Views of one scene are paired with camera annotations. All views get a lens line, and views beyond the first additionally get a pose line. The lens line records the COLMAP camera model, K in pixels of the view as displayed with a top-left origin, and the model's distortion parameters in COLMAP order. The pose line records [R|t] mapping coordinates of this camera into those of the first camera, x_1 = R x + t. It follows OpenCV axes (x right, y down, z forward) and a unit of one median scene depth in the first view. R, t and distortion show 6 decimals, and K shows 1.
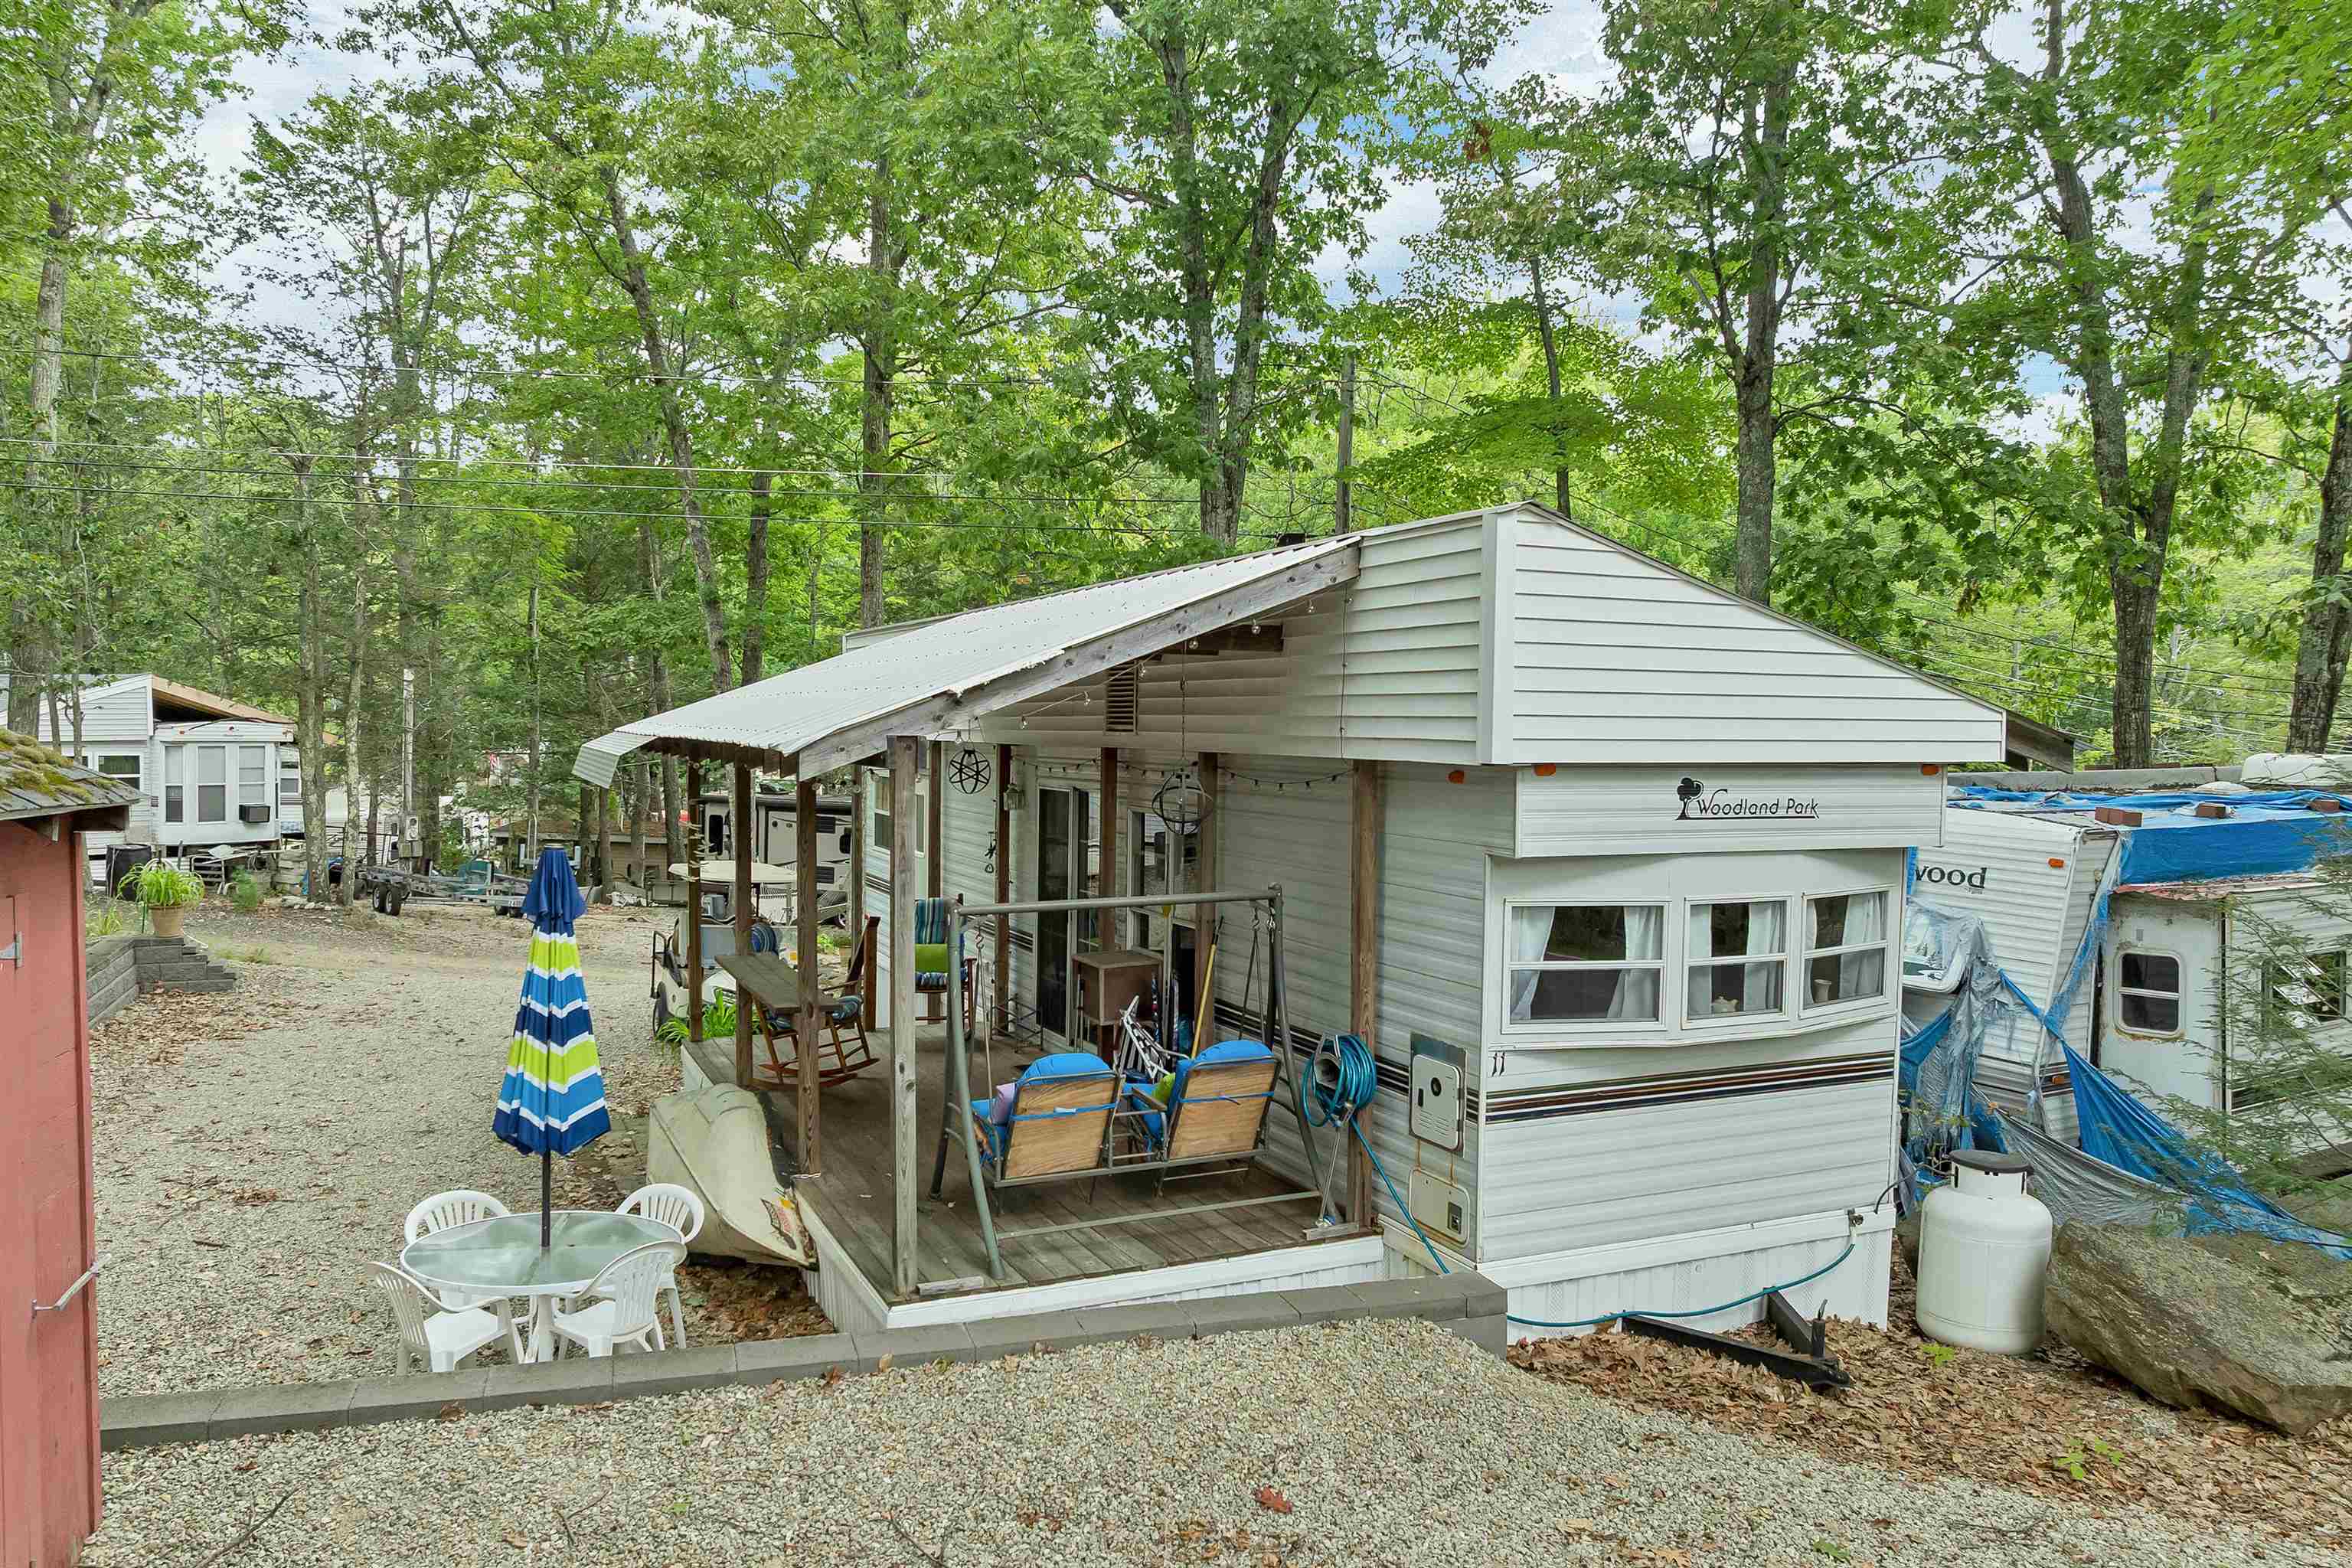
lens RADIAL K [[1700.0, 0, 1176.3], [0, 1700.0, 808.0], [0, 0, 1]] dist [-0.009470, -0.049626]
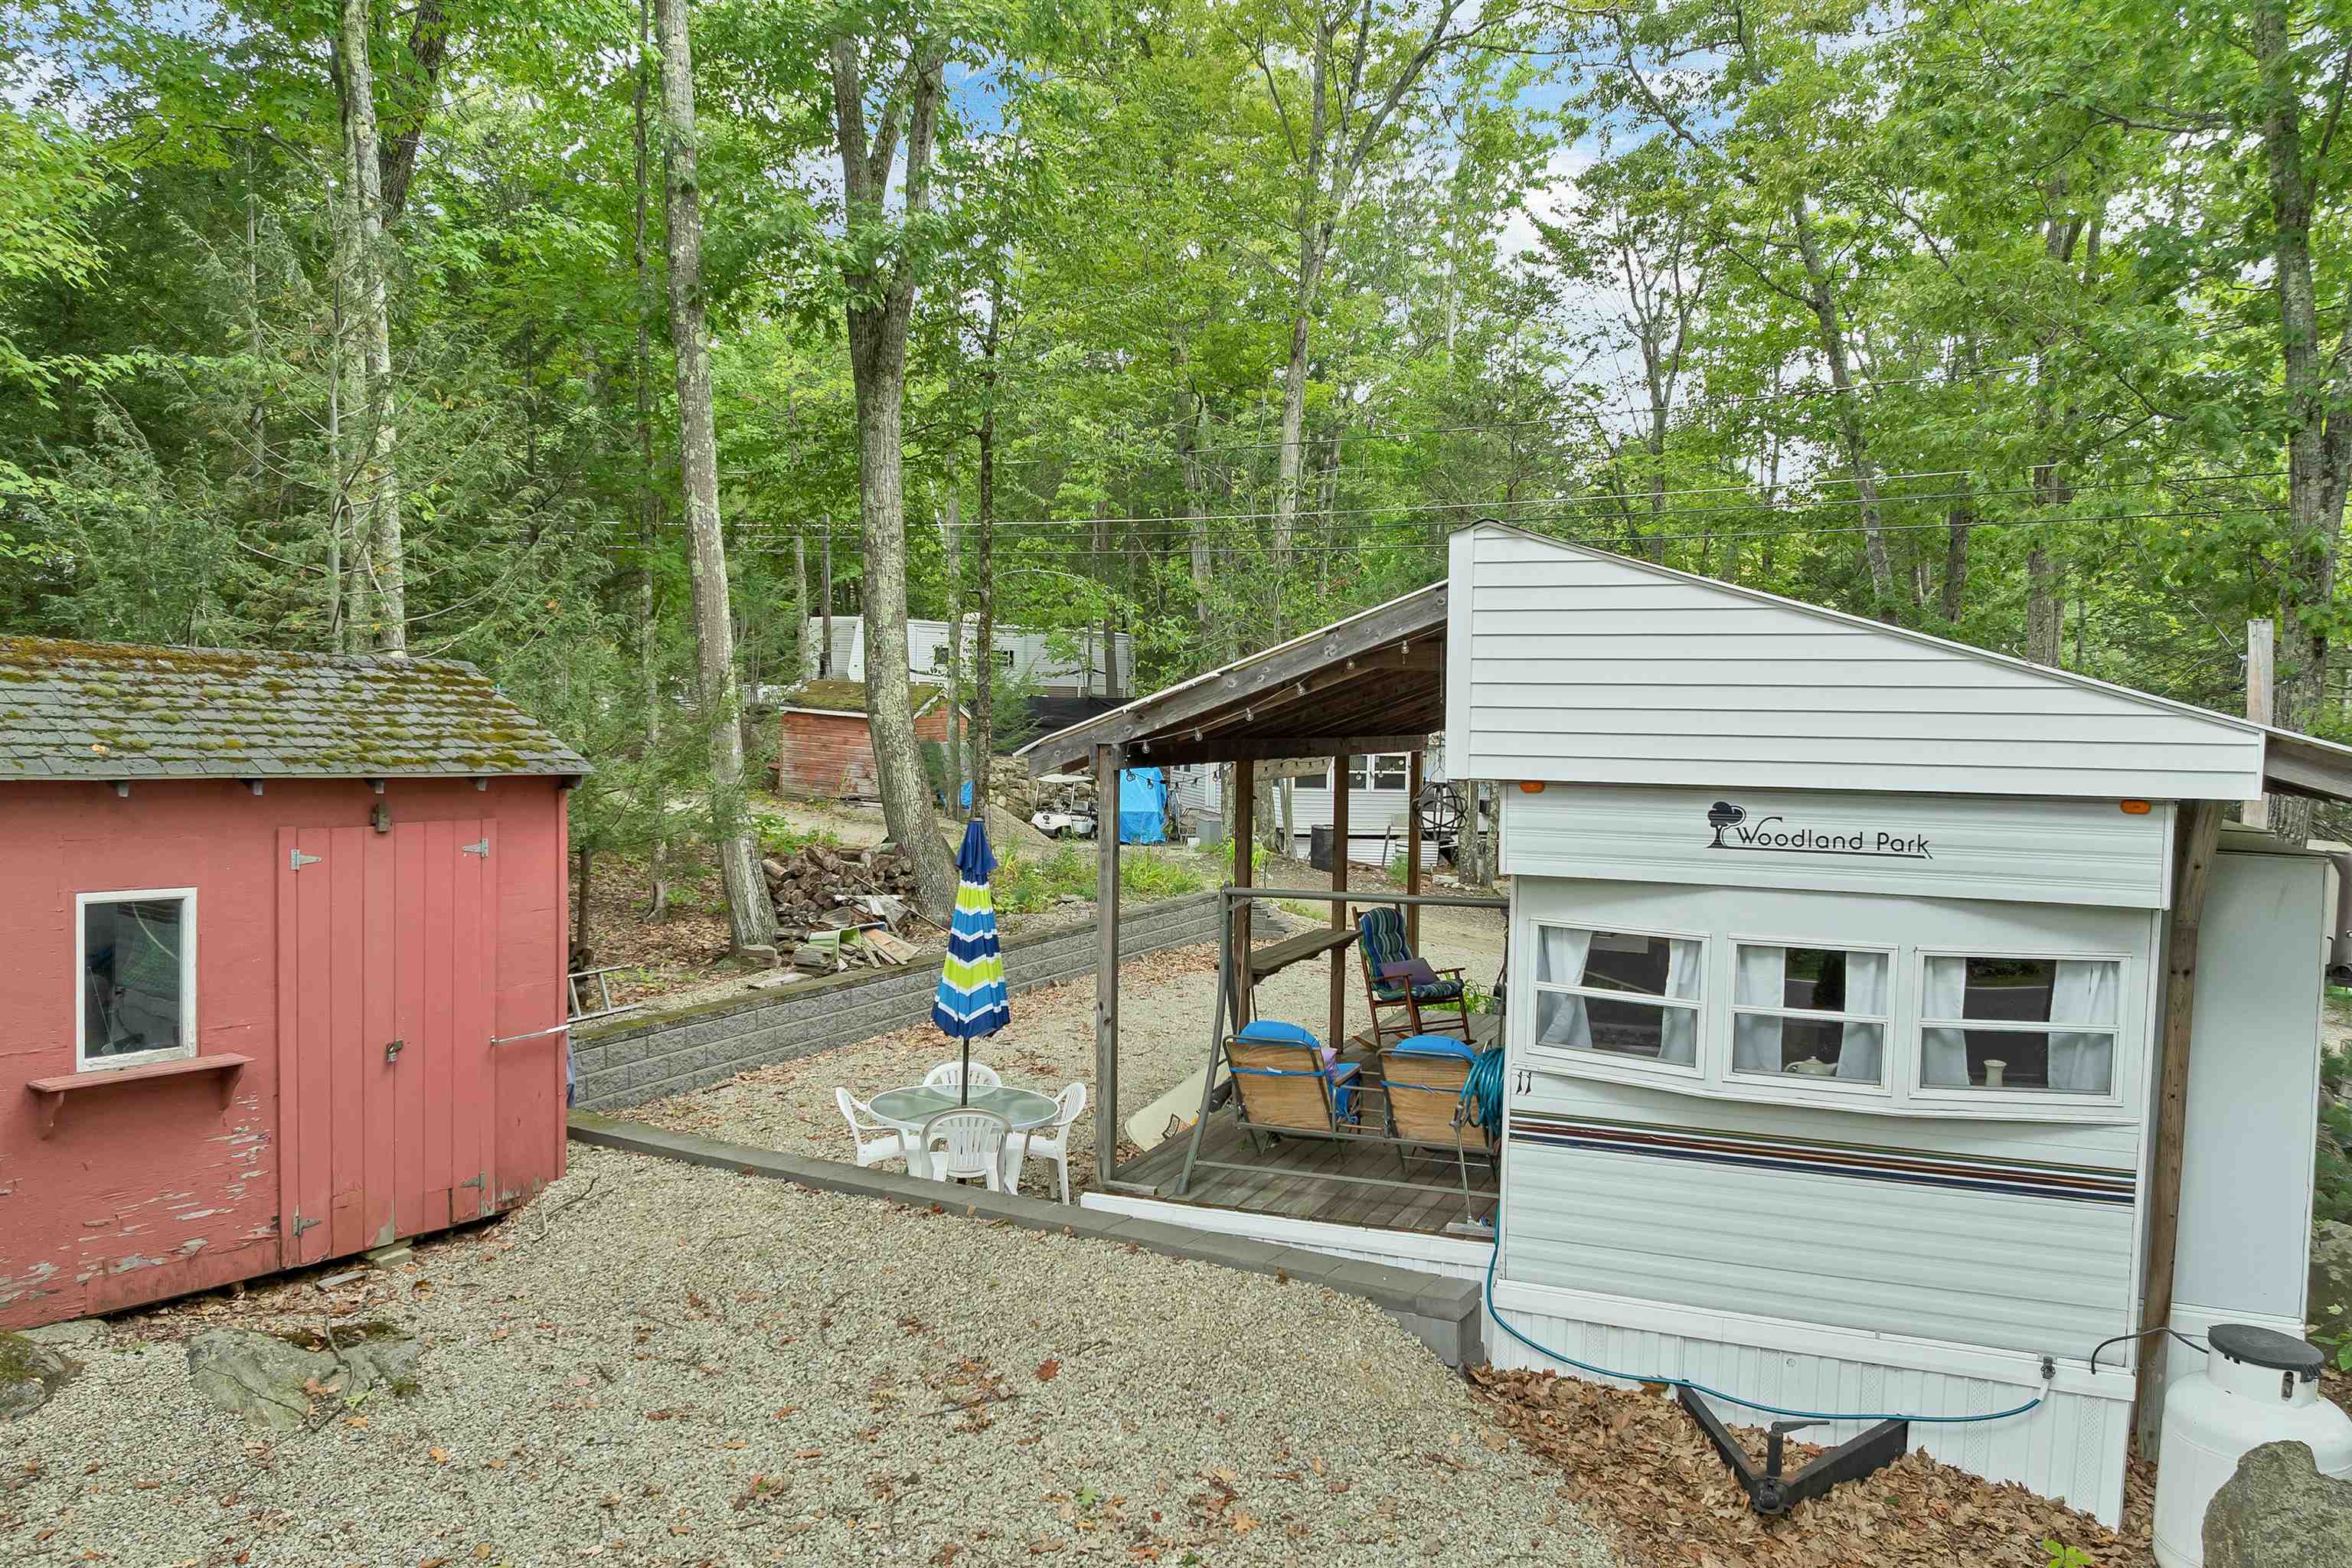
lens RADIAL K [[1700.0, 0, 1176.3], [0, 1700.0, 808.0], [0, 0, 1]] dist [-0.009470, -0.049626]
pose [[0.669670, 0.040021, -0.741580, 0.769082], [-0.044626, 0.998911, 0.013611, -0.013720], [0.741317, 0.023979, 0.670727, 0.178440]]
